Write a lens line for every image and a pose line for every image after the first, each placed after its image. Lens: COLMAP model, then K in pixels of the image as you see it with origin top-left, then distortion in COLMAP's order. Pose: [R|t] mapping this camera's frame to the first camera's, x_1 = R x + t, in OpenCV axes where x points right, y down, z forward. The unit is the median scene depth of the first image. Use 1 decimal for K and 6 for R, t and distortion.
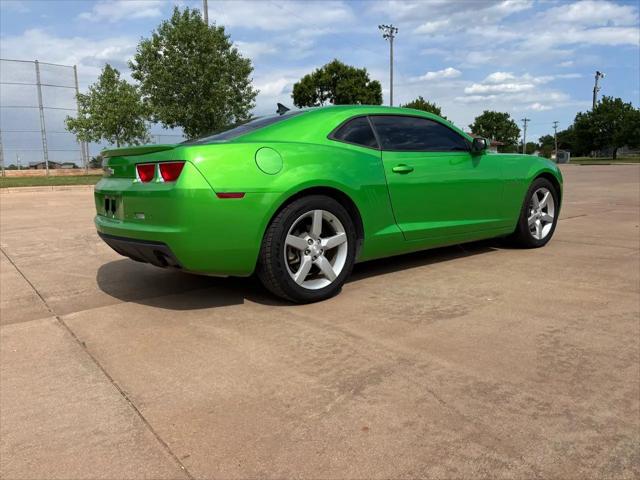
lens RADIAL K [[482.0, 0, 319.2], [0, 482.0, 232.2], [0, 0, 1]] dist [0.030203, -0.018720]
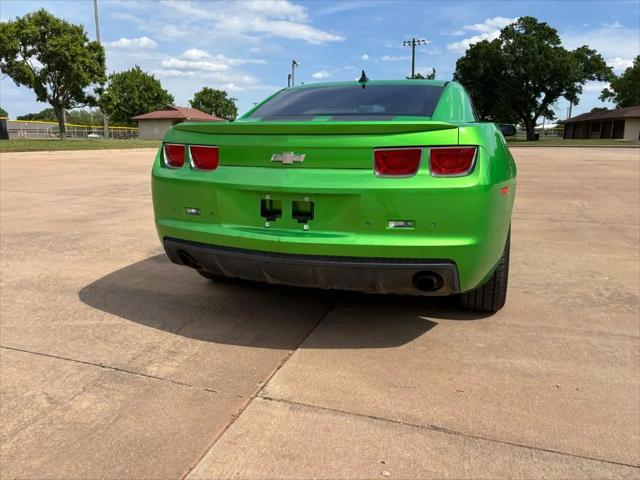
lens RADIAL K [[483.5, 0, 313.2], [0, 483.5, 233.3], [0, 0, 1]] dist [0.023055, -0.005400]
pose [[0.837779, -0.078794, 0.540295, -0.059575], [0.050959, 0.996497, 0.066308, -0.005136], [-0.543627, -0.028019, 0.838859, 0.034202]]
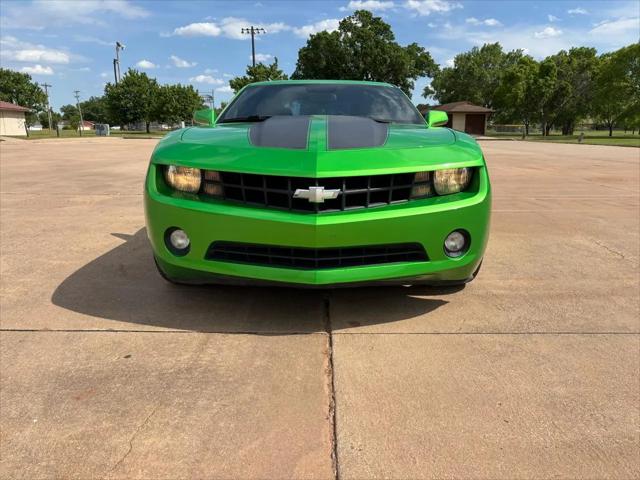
lens RADIAL K [[482.0, 0, 319.2], [0, 482.0, 232.2], [0, 0, 1]] dist [0.030203, -0.018720]
pose [[0.618337, -0.134700, 0.774284, 0.010706], [0.090596, 0.990852, 0.100027, -0.017617], [-0.780674, 0.008296, 0.624884, 0.116954]]
